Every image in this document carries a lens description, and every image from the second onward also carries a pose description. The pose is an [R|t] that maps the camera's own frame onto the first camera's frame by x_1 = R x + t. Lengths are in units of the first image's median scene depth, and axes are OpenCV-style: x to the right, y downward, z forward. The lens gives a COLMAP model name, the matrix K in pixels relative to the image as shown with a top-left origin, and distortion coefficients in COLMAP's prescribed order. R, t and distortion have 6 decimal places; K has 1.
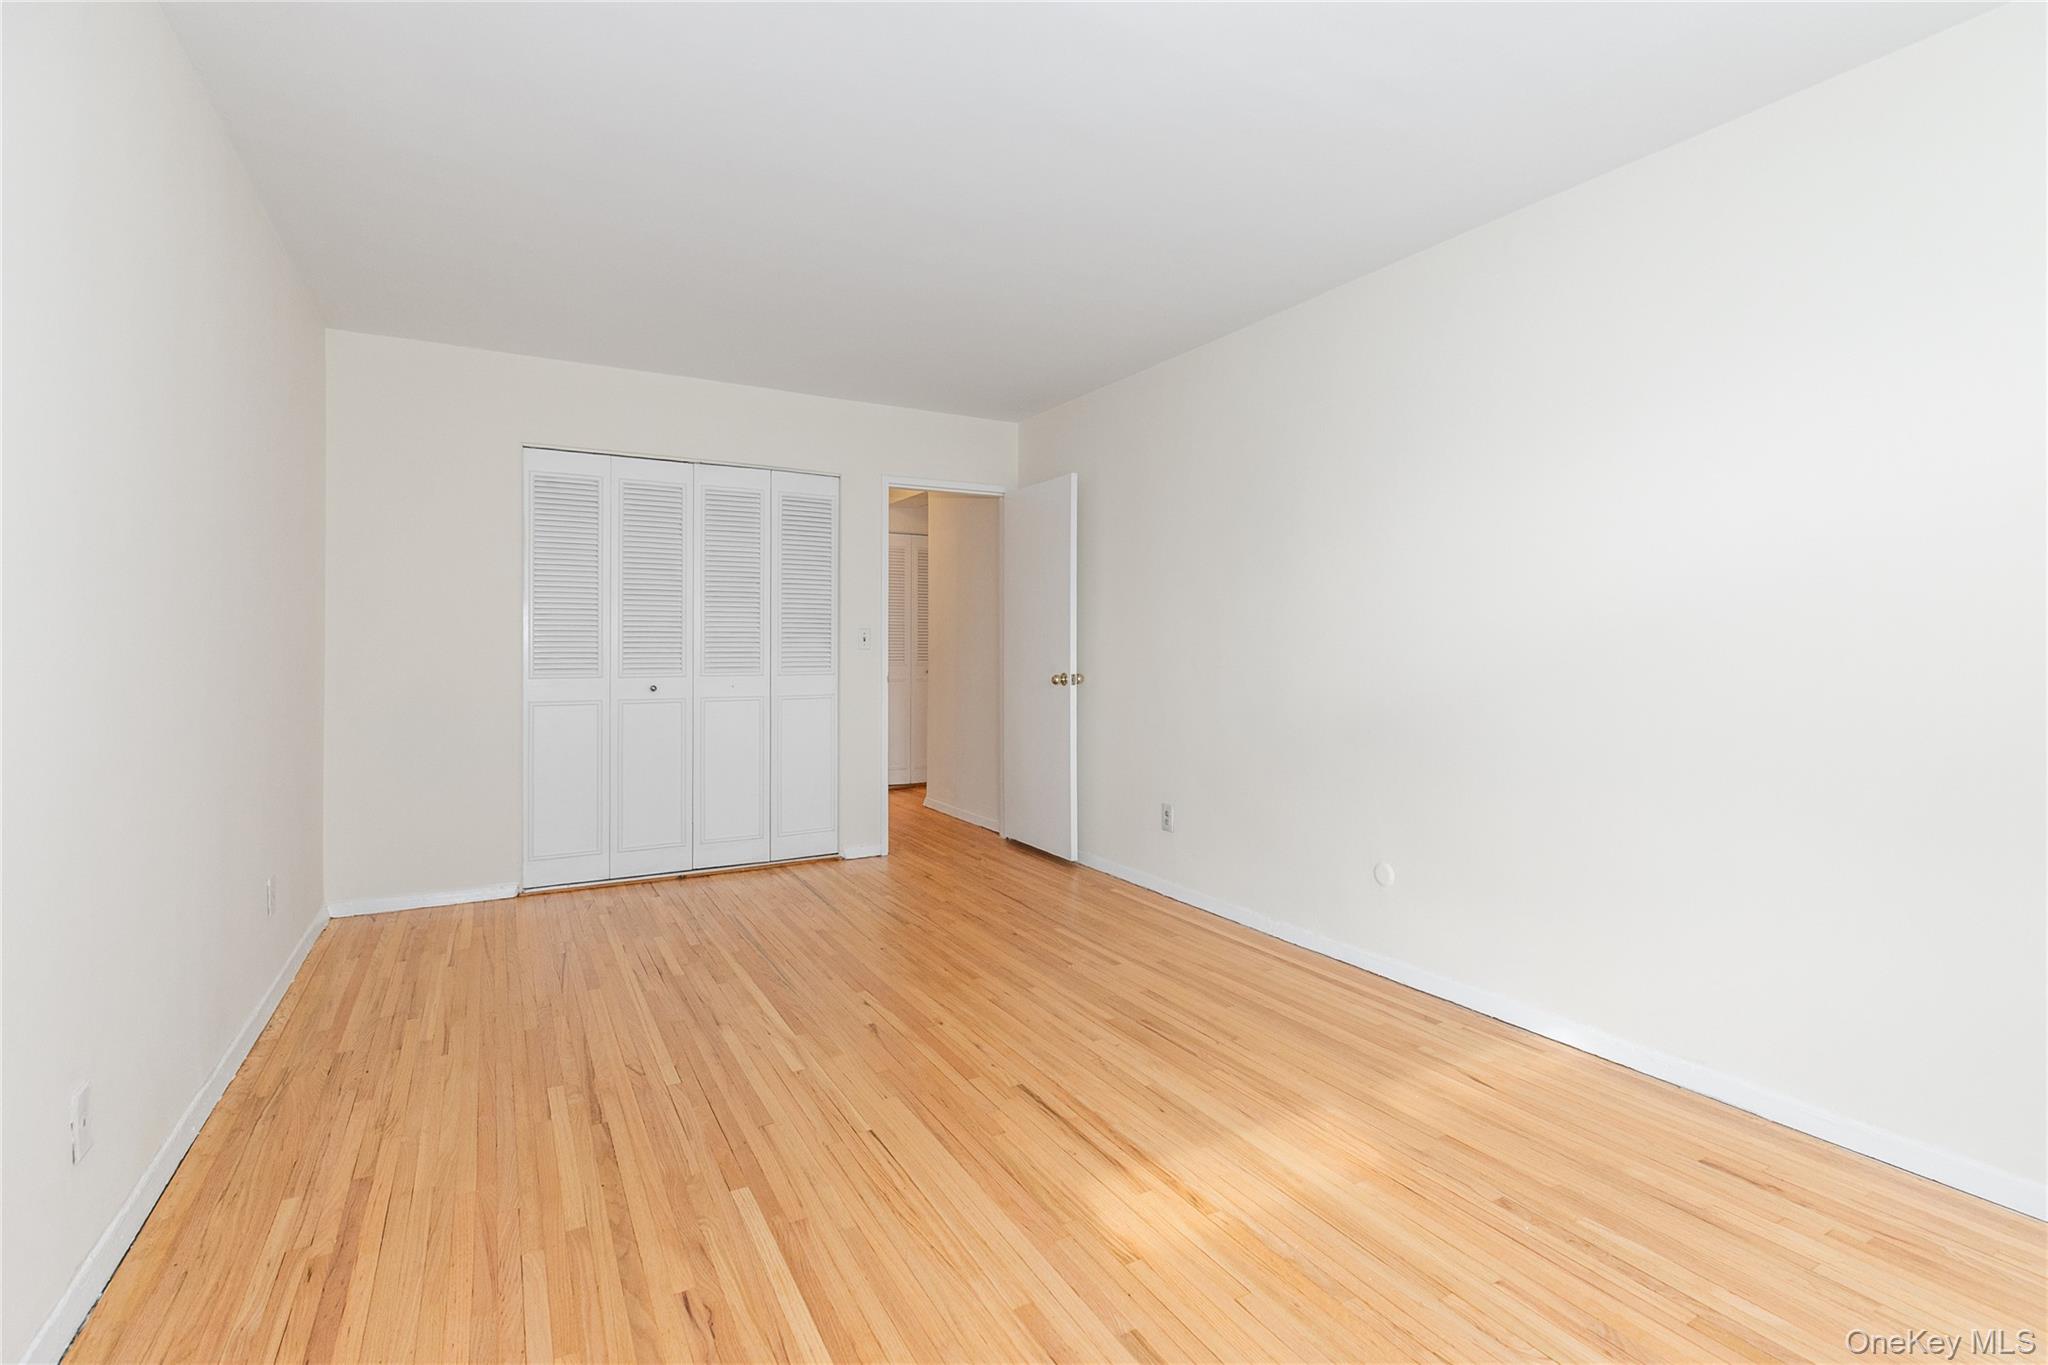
lens RADIAL K [[929.2, 0, 1046.7], [0, 929.2, 690.2], [0, 0, 1]] dist [0.004551, 0.000161]
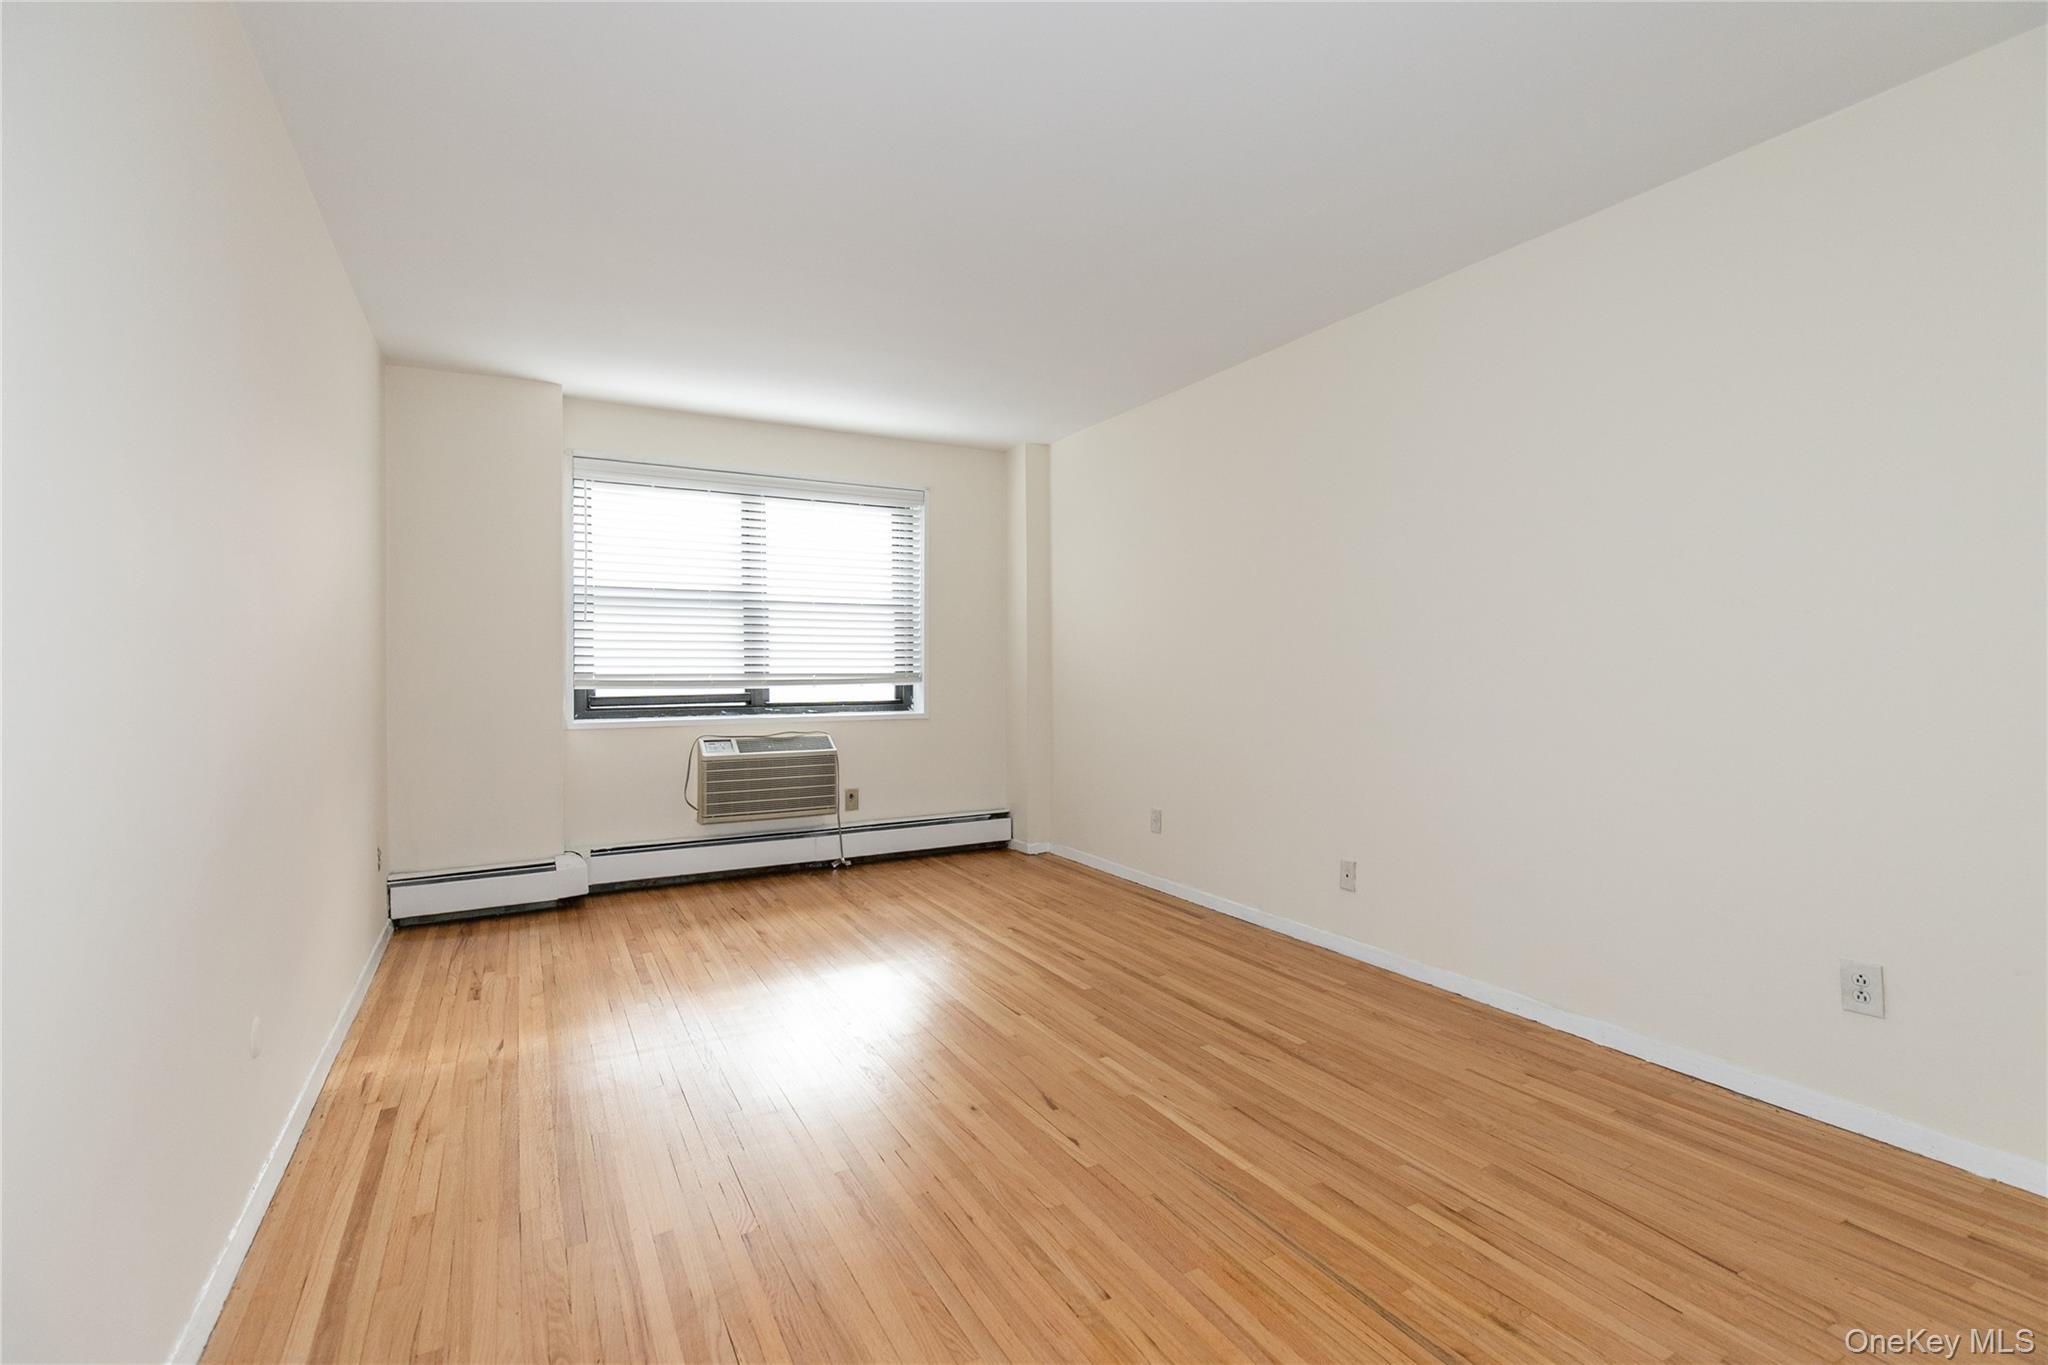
lens RADIAL K [[929.2, 0, 1046.7], [0, 929.2, 690.2], [0, 0, 1]] dist [0.004551, 0.000161]
pose [[-0.999909, 0.005468, 0.012358, -0.219164], [0.006322, 0.997515, 0.070164, -0.090822], [-0.011943, 0.070236, -0.997459, 2.060426]]
